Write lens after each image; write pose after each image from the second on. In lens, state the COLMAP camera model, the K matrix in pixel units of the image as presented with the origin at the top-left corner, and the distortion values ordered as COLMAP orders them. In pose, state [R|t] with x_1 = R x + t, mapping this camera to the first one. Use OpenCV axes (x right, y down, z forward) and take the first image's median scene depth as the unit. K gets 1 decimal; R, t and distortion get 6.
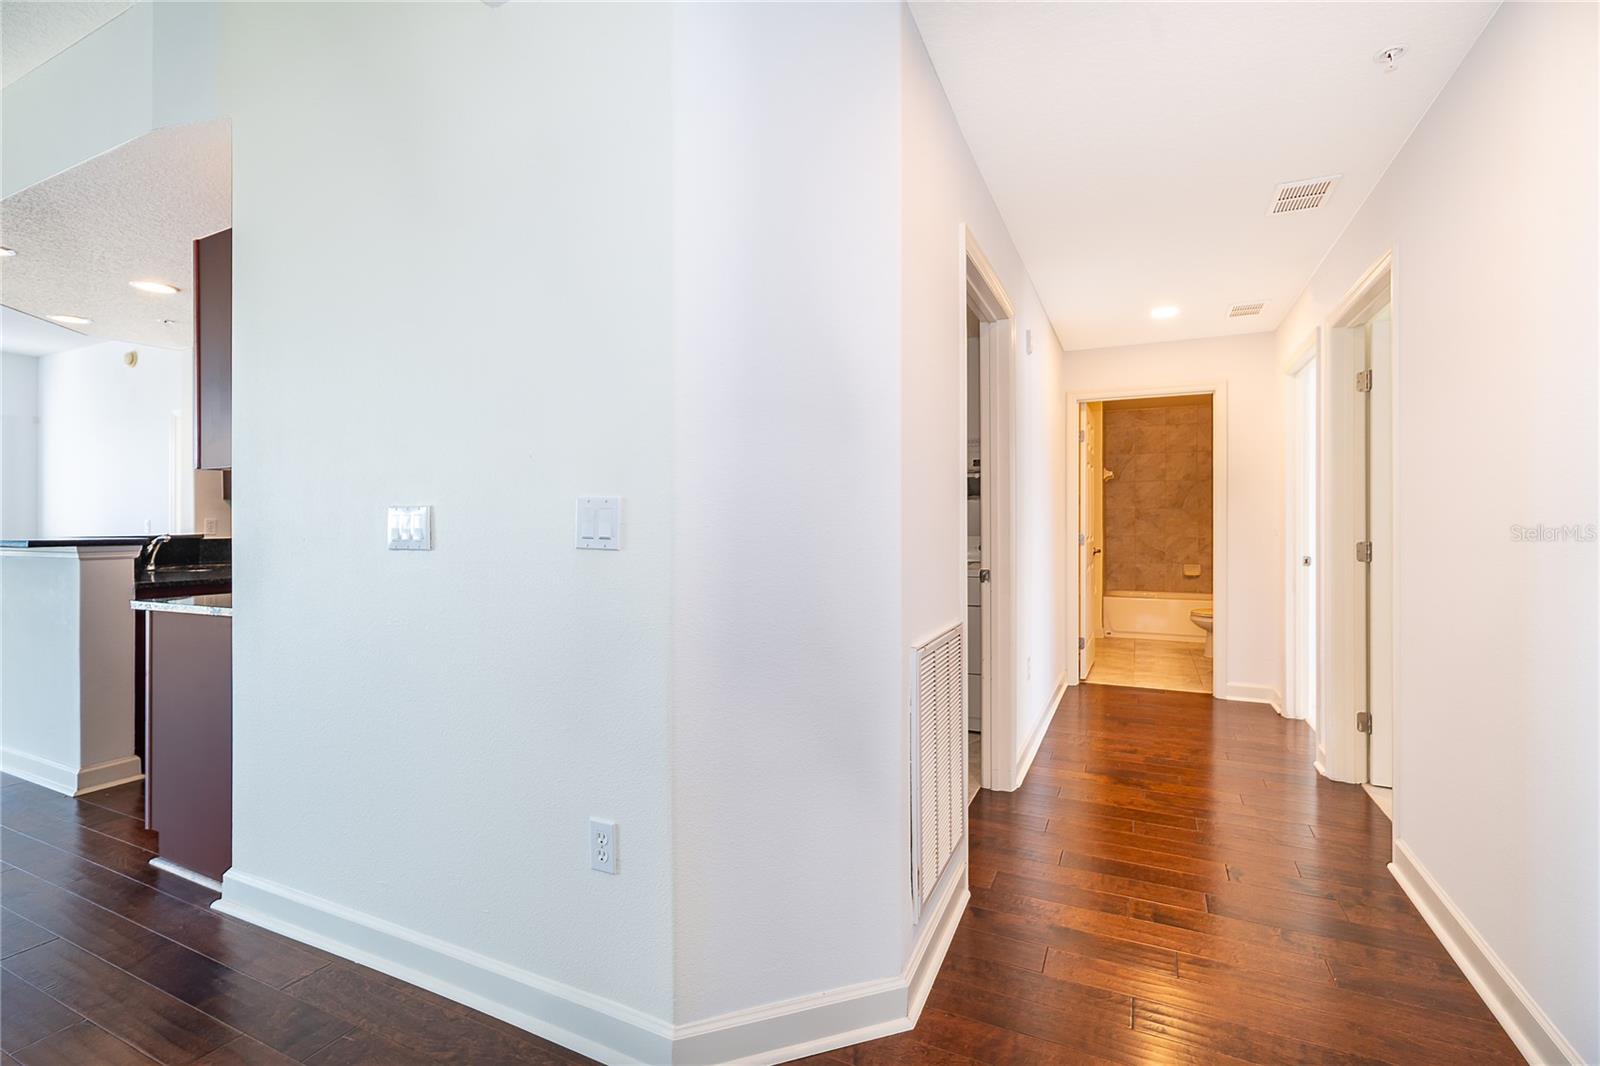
lens RADIAL K [[719.3, 0, 800.0], [0, 719.3, 533.0], [0, 0, 1]] dist [-0.004861, 0.001962]
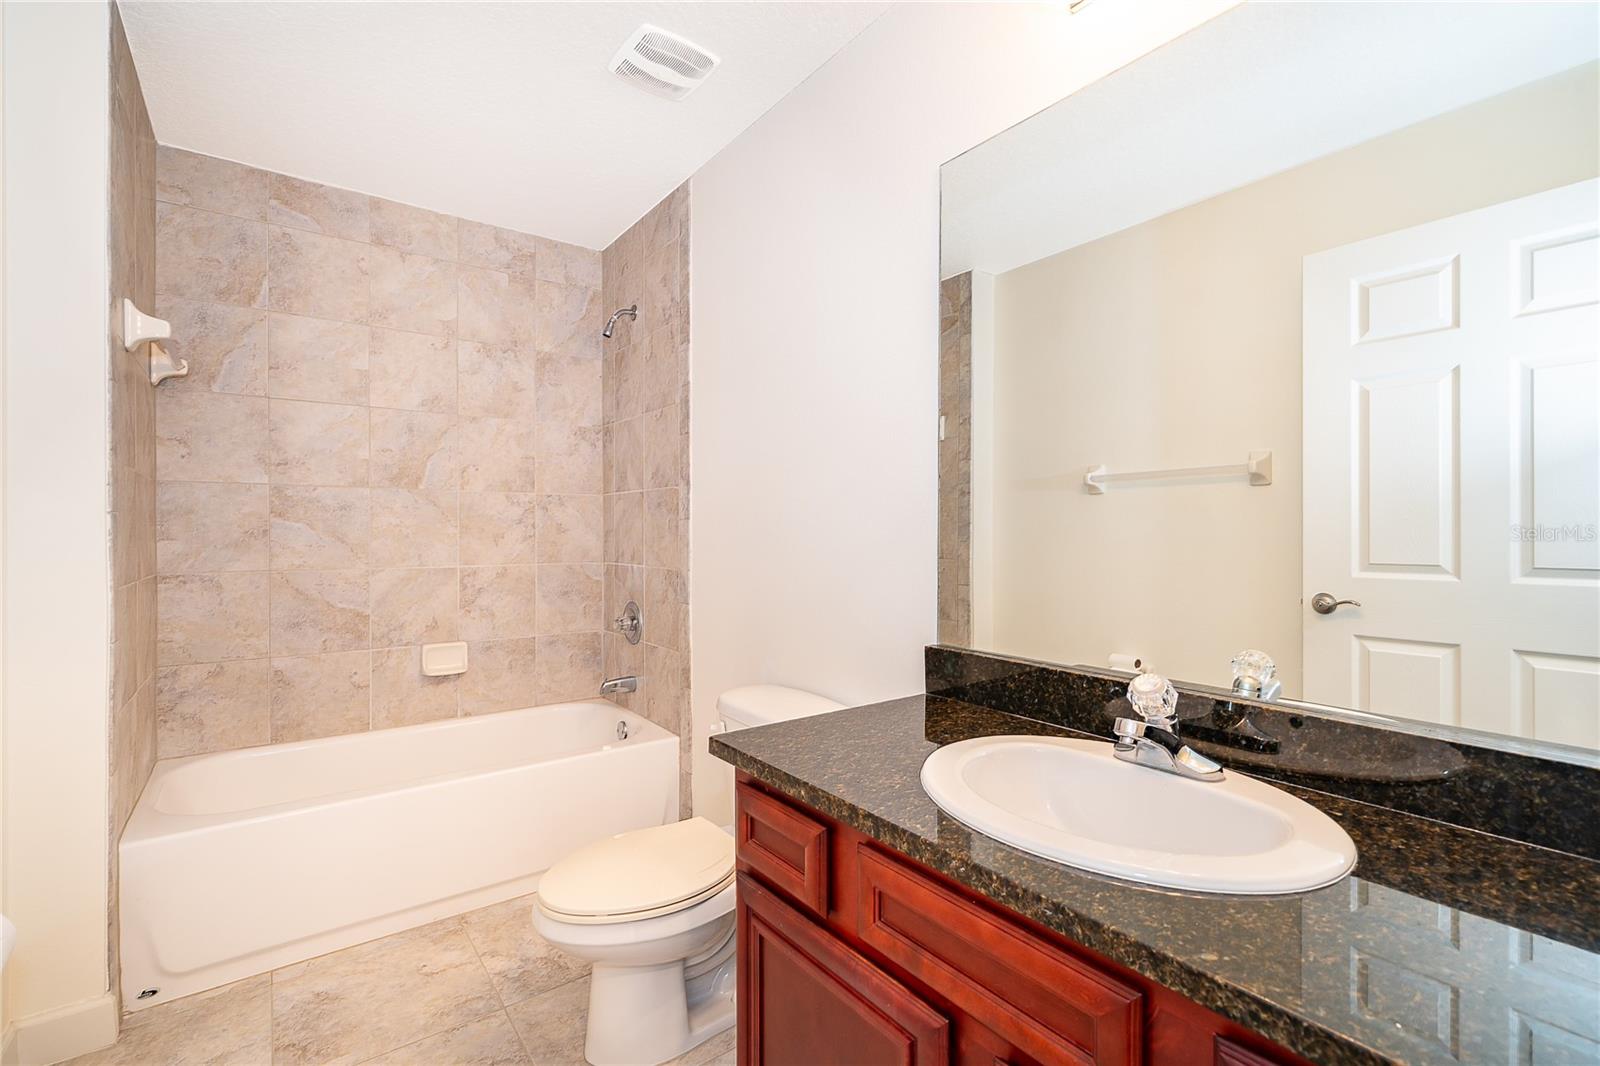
lens RADIAL K [[719.3, 0, 800.0], [0, 719.3, 533.0], [0, 0, 1]] dist [-0.004861, 0.001962]
pose [[0.470002, -0.000425, 0.882665, 0.303587], [0.002007, 0.999998, -0.000588, -0.011754], [-0.882663, 0.002048, 0.470002, 0.659138]]
